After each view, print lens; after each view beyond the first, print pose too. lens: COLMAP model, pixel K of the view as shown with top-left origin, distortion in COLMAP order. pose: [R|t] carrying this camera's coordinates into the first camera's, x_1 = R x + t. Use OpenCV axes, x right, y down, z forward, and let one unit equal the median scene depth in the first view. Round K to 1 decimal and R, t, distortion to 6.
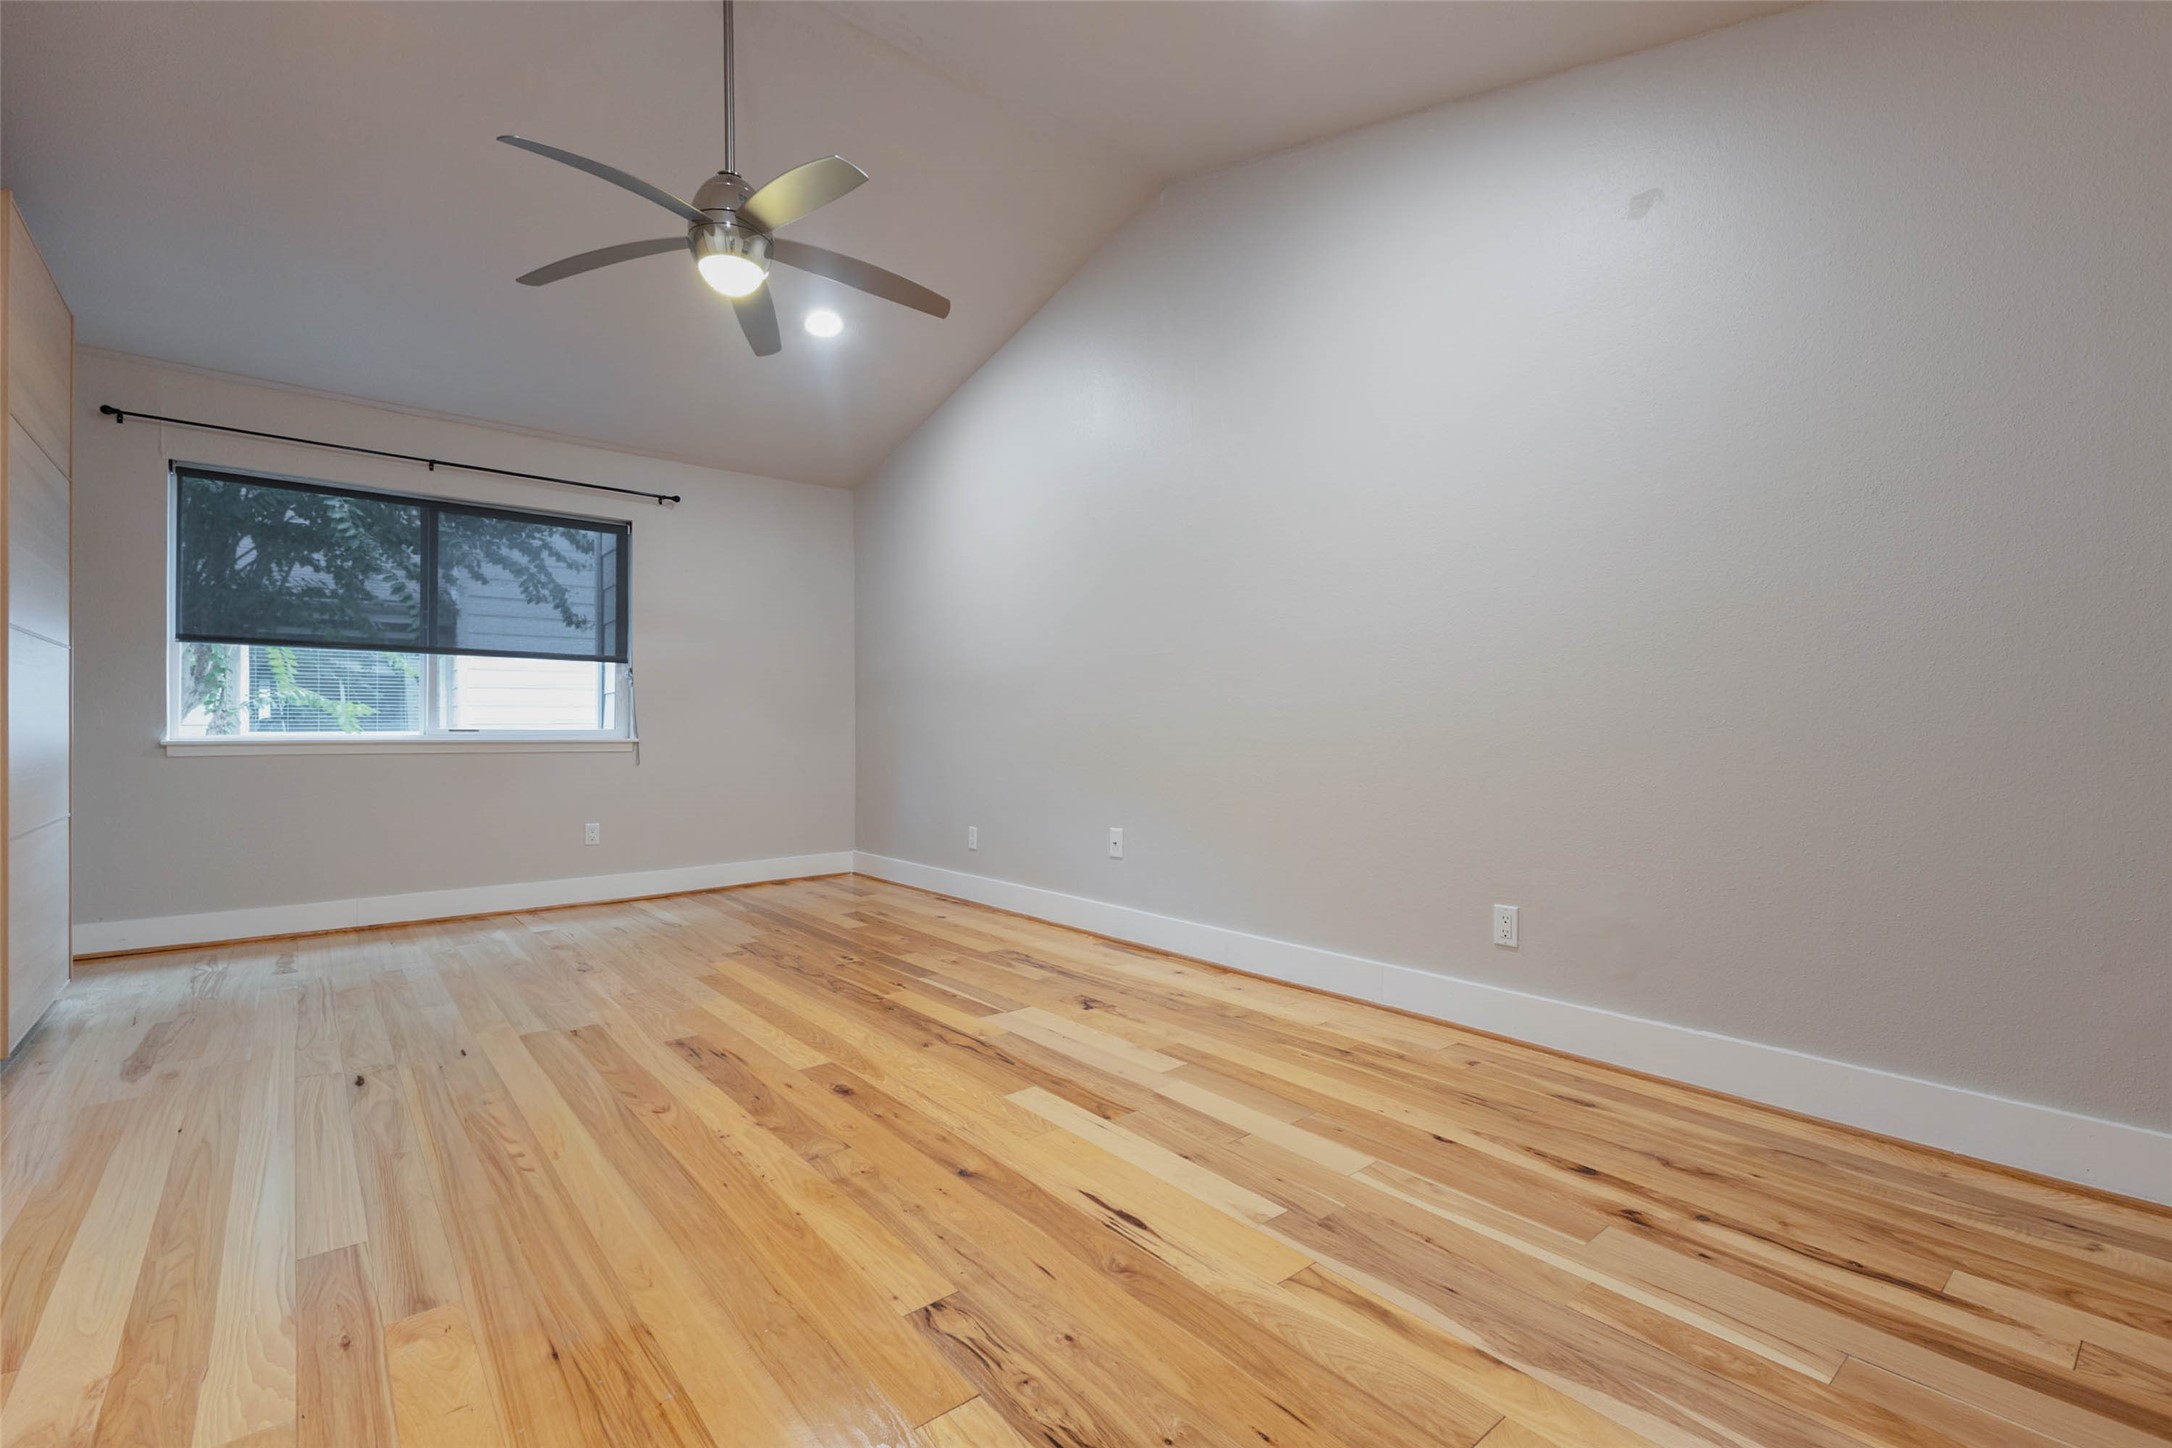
lens RADIAL K [[979.7, 0, 1106.7], [0, 979.7, 729.2], [0, 0, 1]] dist [0.002206, 0.000282]
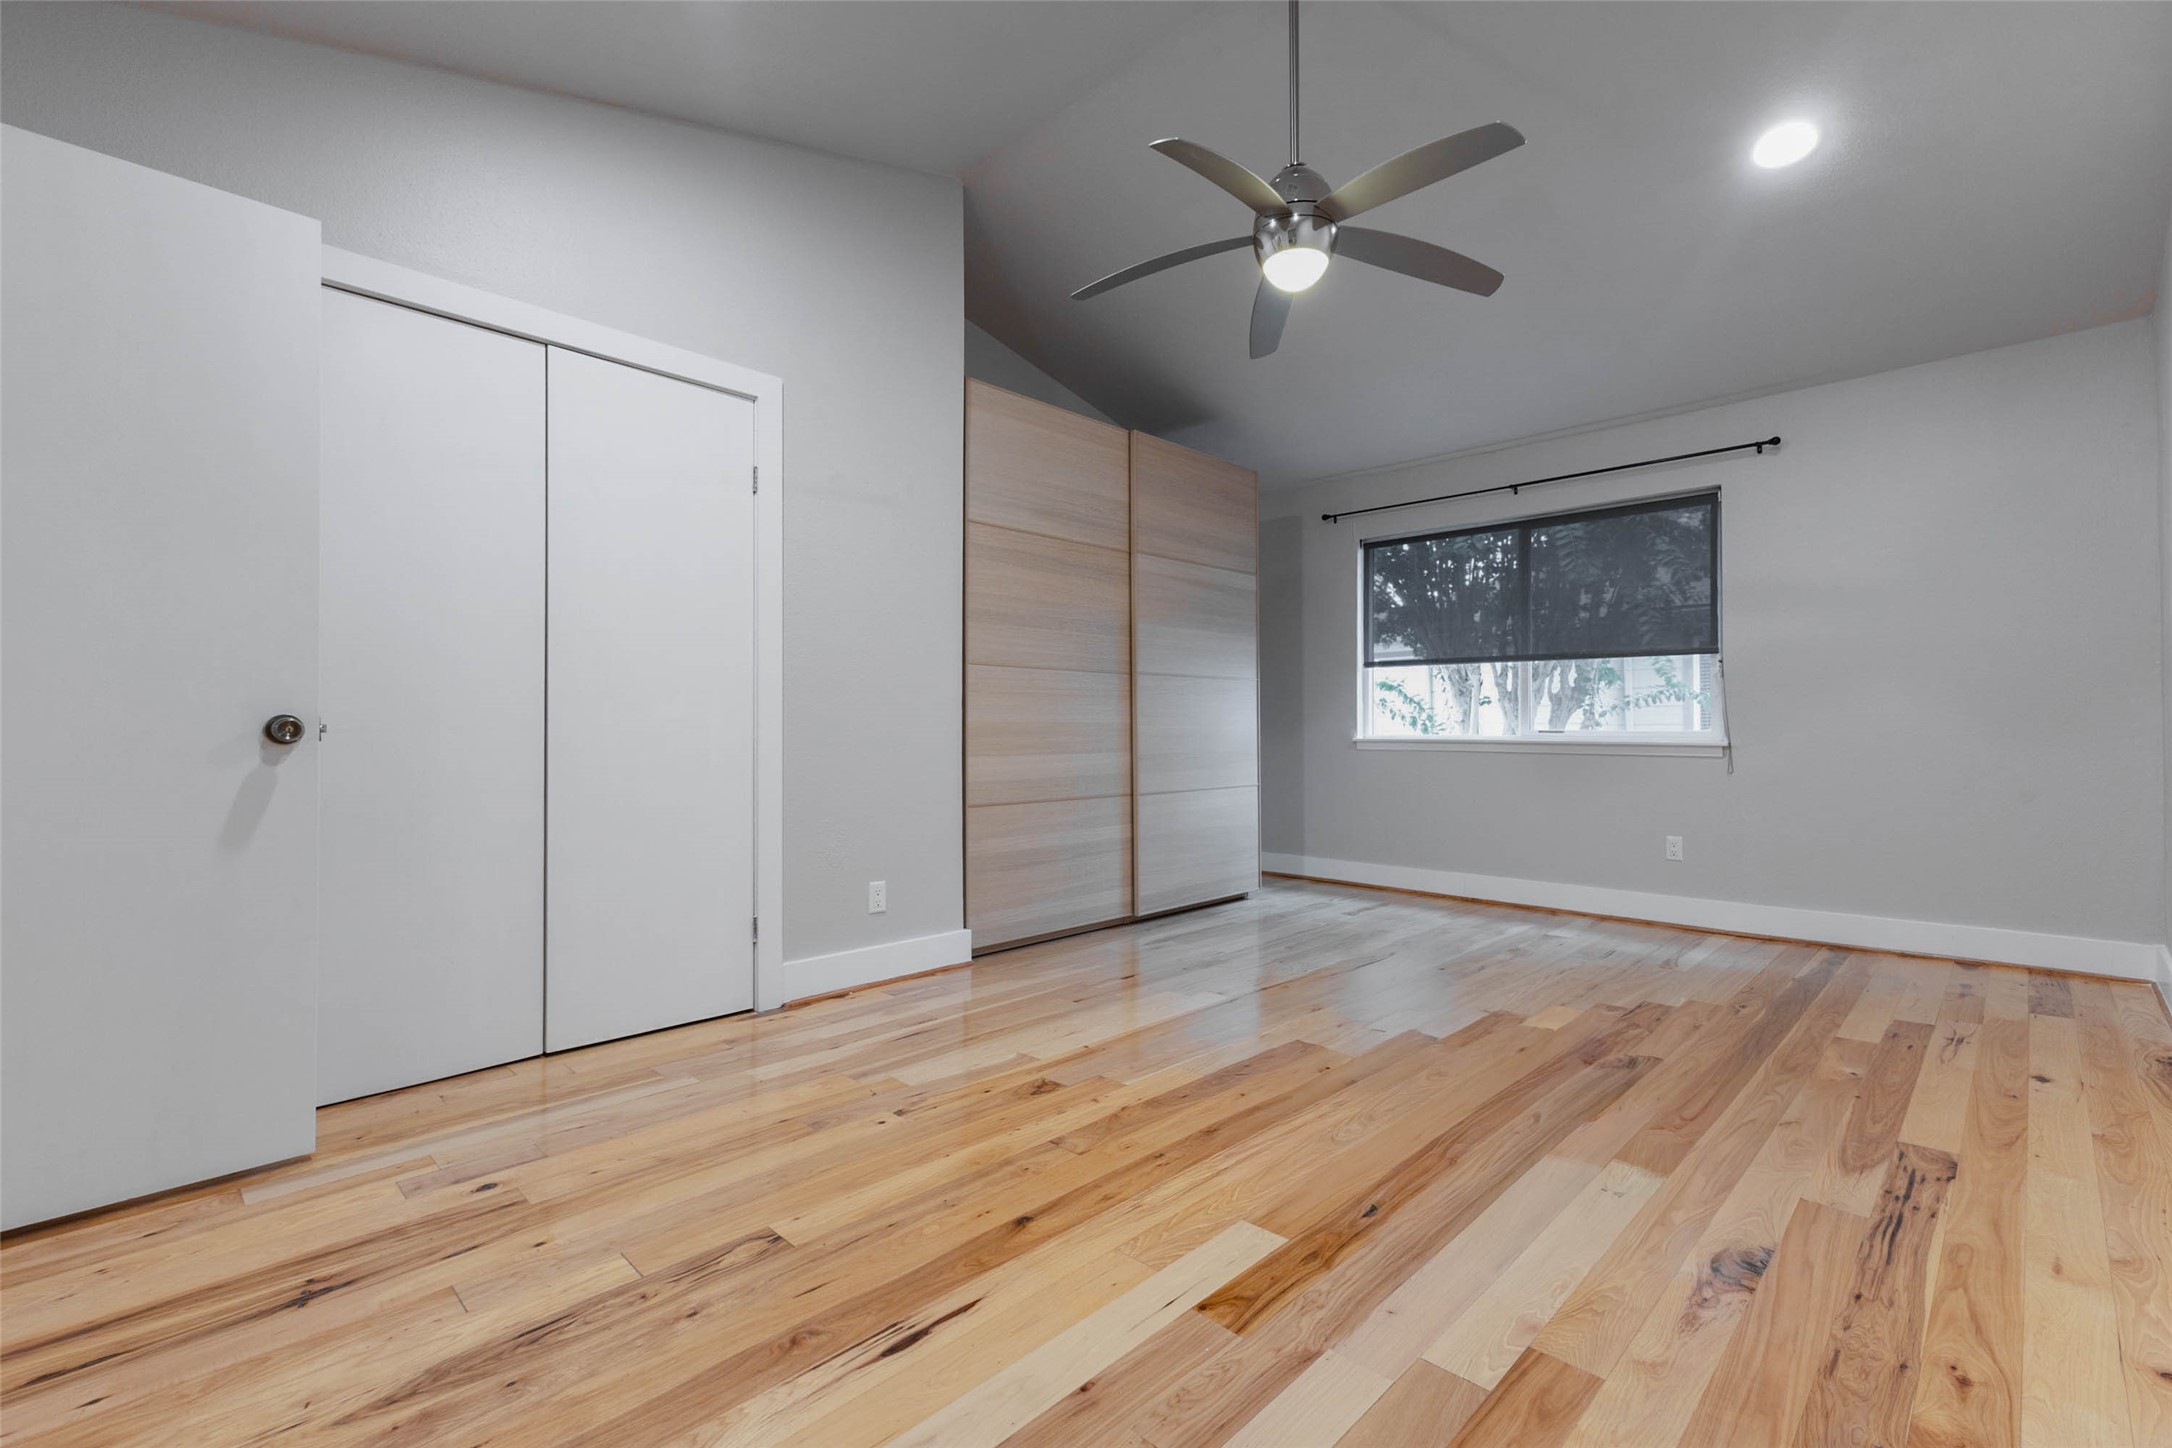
lens RADIAL K [[918.4, 0, 1033.3], [0, 918.4, 720.7], [0, 0, 1]] dist [0.010055, 0.000302]
pose [[0.068855, -0.008223, -0.997593, 0.505482], [0.001462, 0.999966, -0.008142, -0.005943], [0.997626, -0.000898, 0.068865, 0.665092]]
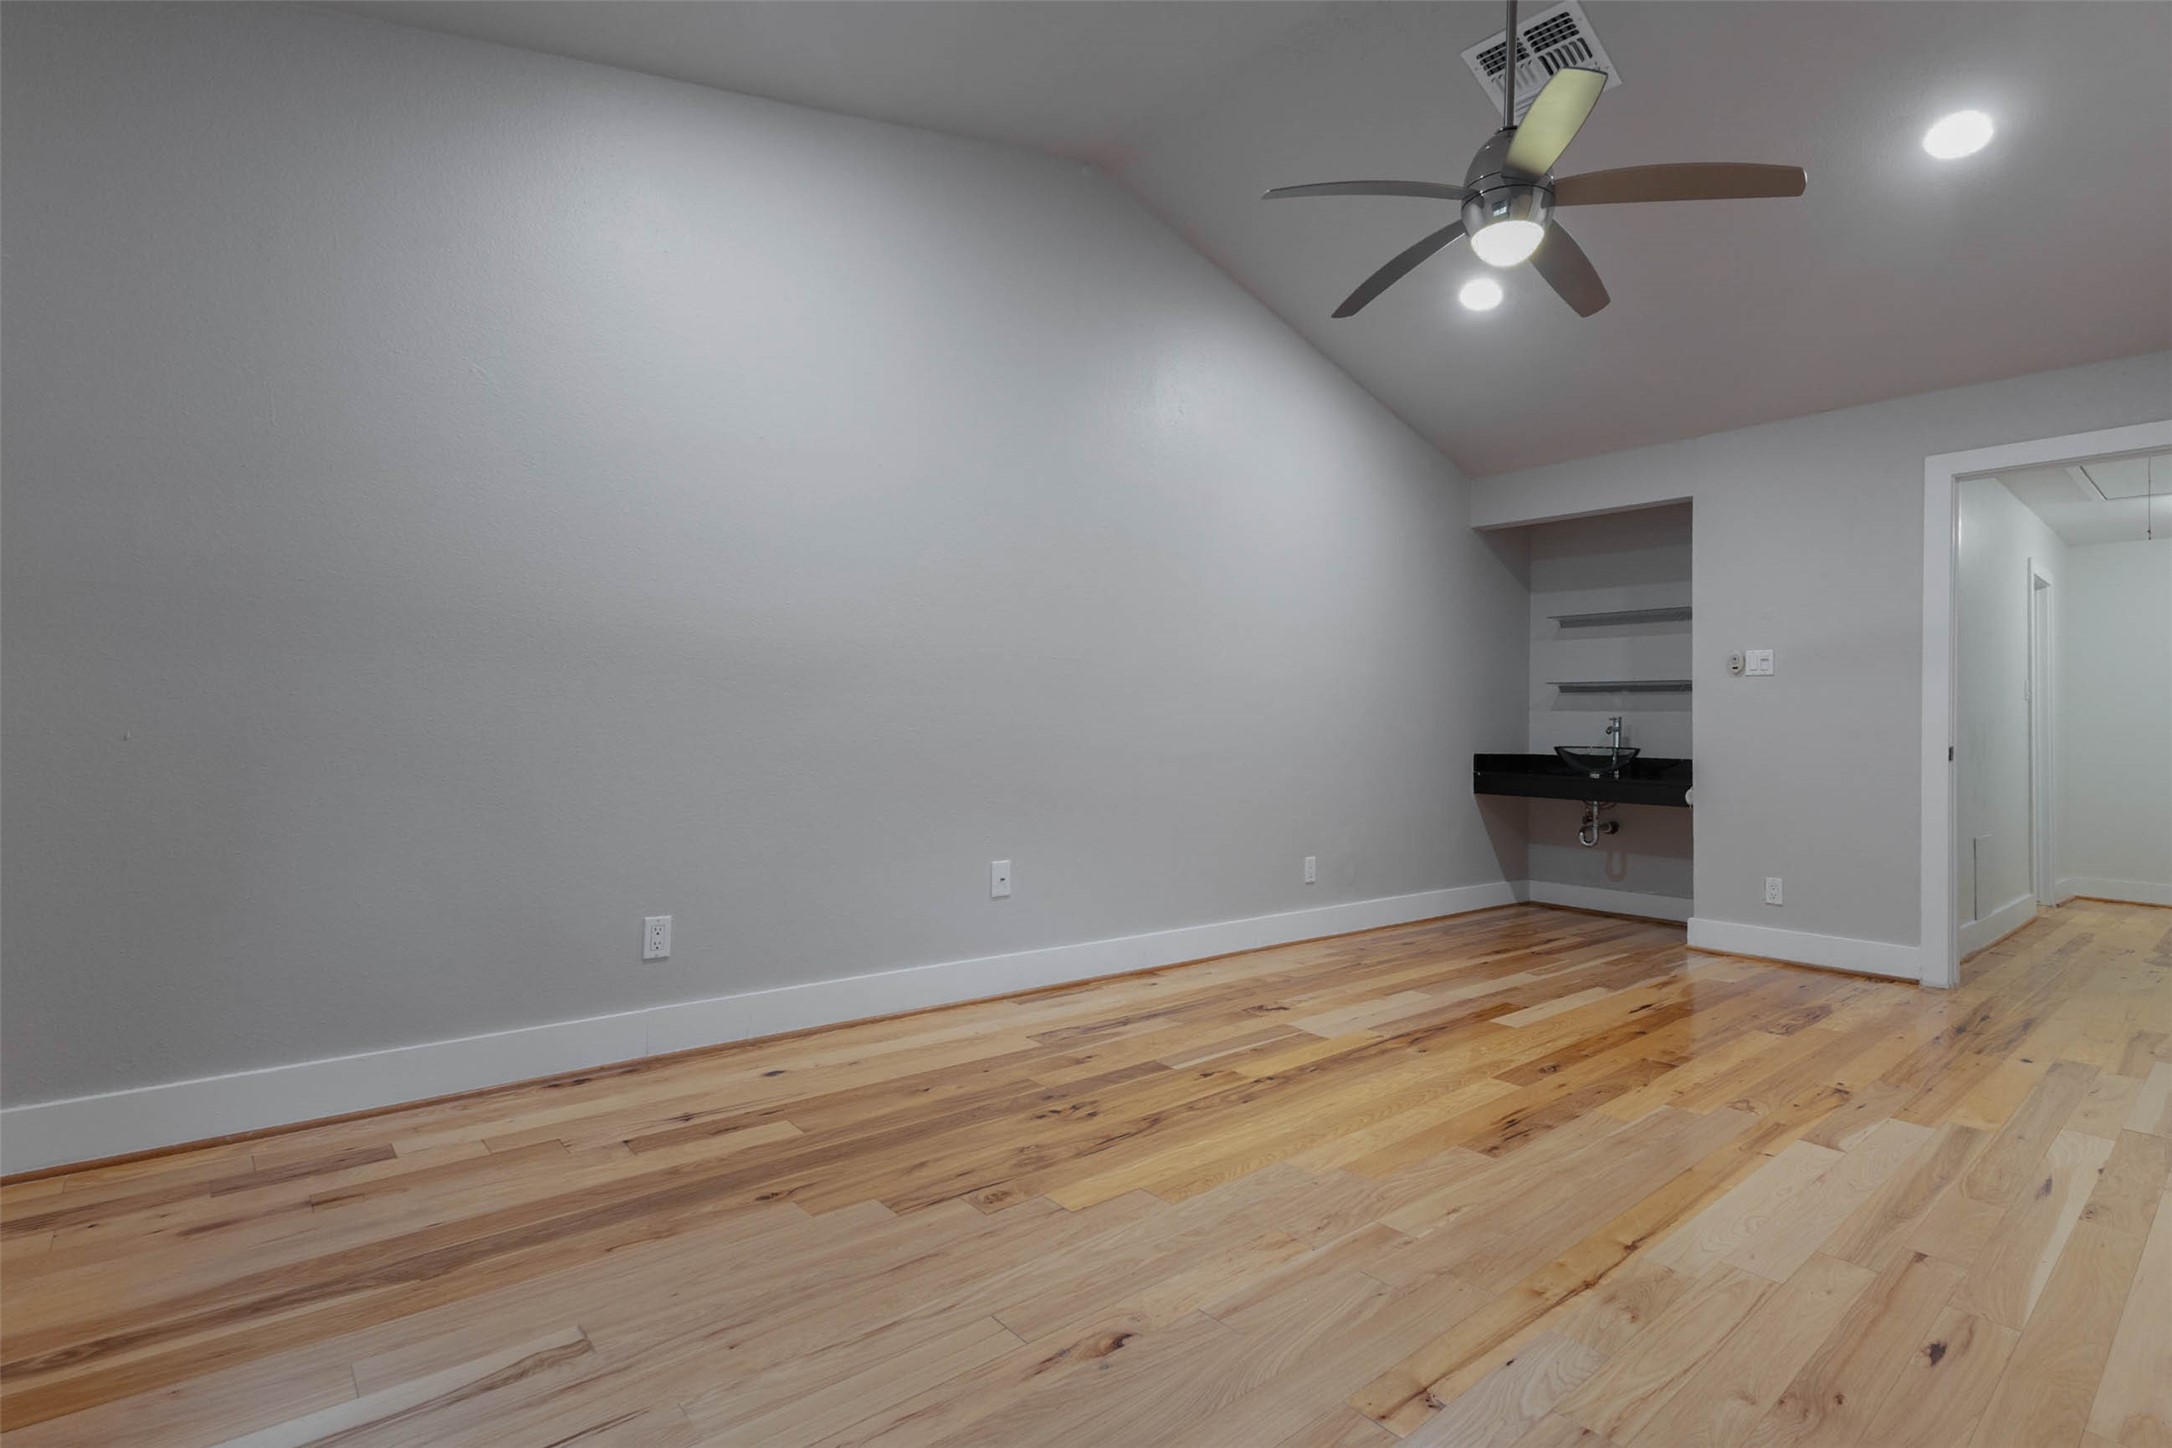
lens RADIAL K [[1109.0, 0, 1125.6], [0, 1109.0, 699.4], [0, 0, 1]] dist [0.006194, 0.000587]
pose [[-0.067416, 0.036001, 0.997075, -1.345289], [-0.020811, 0.999081, -0.037481, -0.003036], [-0.997508, -0.023277, -0.066605, 1.385681]]
